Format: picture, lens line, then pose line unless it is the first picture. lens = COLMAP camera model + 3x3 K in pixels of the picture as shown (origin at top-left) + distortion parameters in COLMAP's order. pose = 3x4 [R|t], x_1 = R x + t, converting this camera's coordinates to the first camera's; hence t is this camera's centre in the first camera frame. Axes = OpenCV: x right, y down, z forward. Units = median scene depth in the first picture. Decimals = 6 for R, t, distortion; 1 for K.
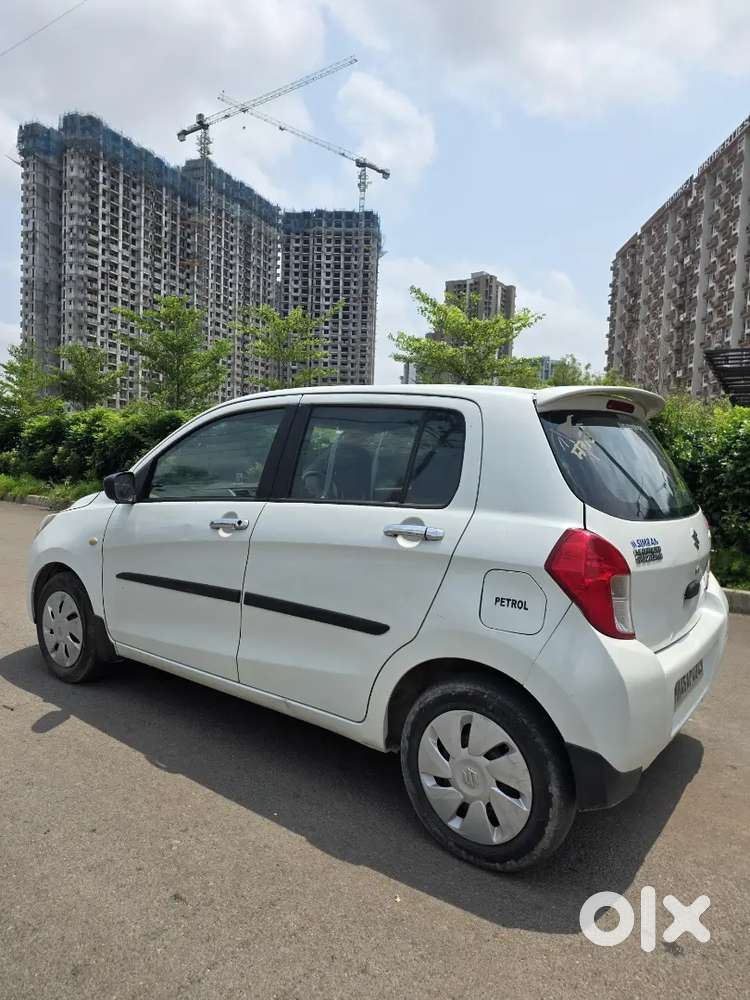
lens RADIAL K [[666.7, 0, 377.3], [0, 666.7, 503.7], [0, 0, 1]] dist [0.044256, -0.026235]
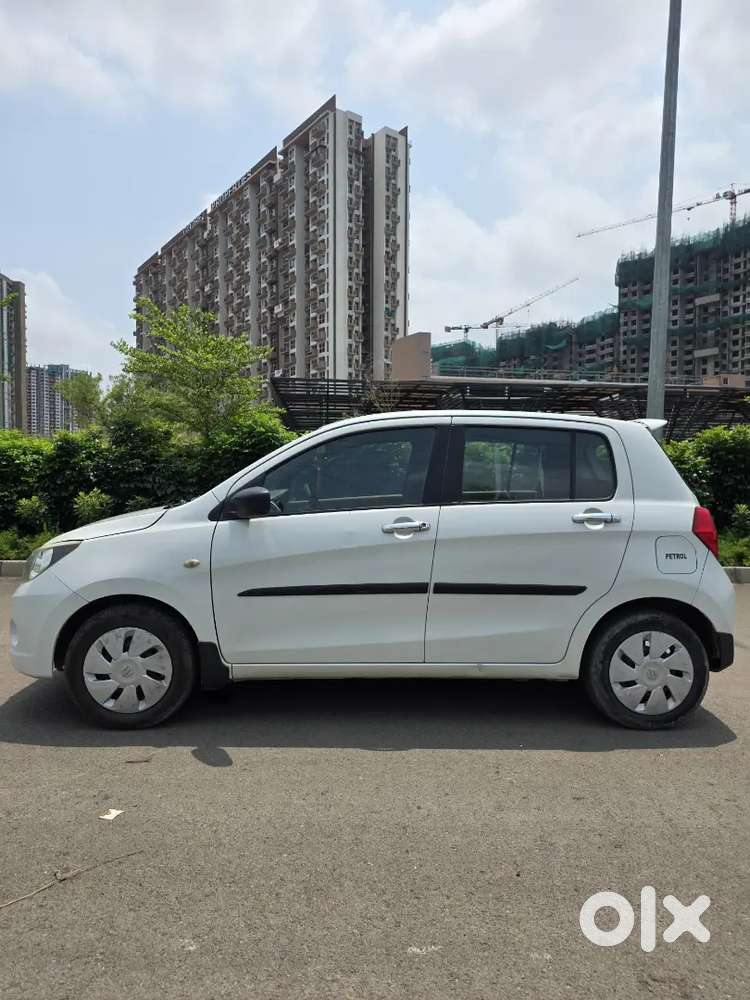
lens RADIAL K [[668.7, 0, 380.3], [0, 668.7, 515.4], [0, 0, 1]] dist [0.036669, -0.005480]
pose [[0.772710, -0.055587, 0.632321, -0.990163], [0.058713, 0.998147, 0.015998, -0.011074], [-0.632038, 0.024764, 0.774542, 0.145529]]
